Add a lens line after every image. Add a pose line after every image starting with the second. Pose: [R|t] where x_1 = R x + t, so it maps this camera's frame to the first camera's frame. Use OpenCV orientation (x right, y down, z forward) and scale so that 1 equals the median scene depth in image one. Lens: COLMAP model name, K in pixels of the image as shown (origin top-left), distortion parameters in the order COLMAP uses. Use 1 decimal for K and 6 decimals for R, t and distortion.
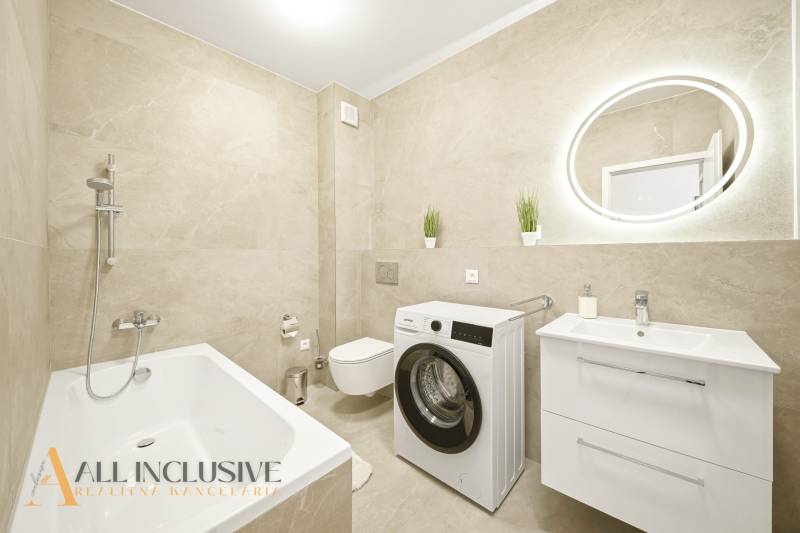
lens RADIAL K [[297.8, 0, 397.8], [0, 297.8, 258.8], [0, 0, 1]] dist [-0.003415, -0.000768]
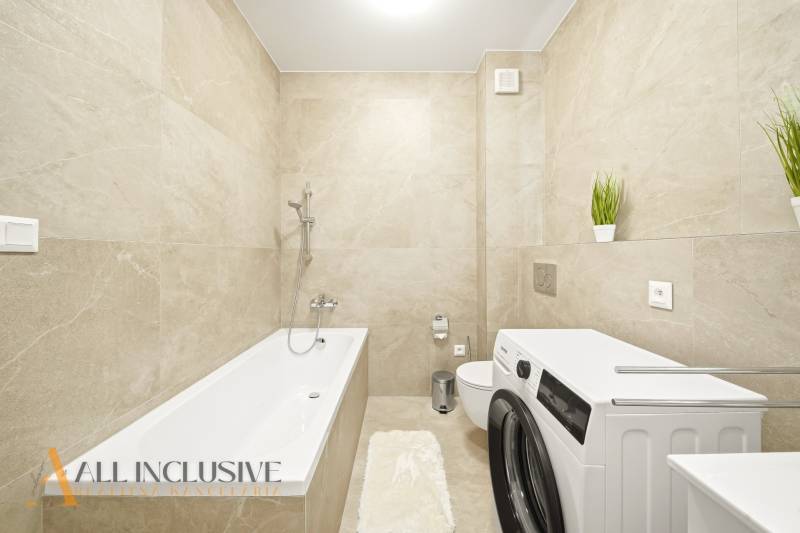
lens RADIAL K [[297.8, 0, 398.9], [0, 297.8, 255.0], [0, 0, 1]] dist [-0.003415, -0.000768]
pose [[0.678459, 0.004927, -0.734622, 0.272336], [-0.010055, 0.999946, -0.002579, -0.003597], [0.734570, 0.009137, 0.678472, 0.267475]]
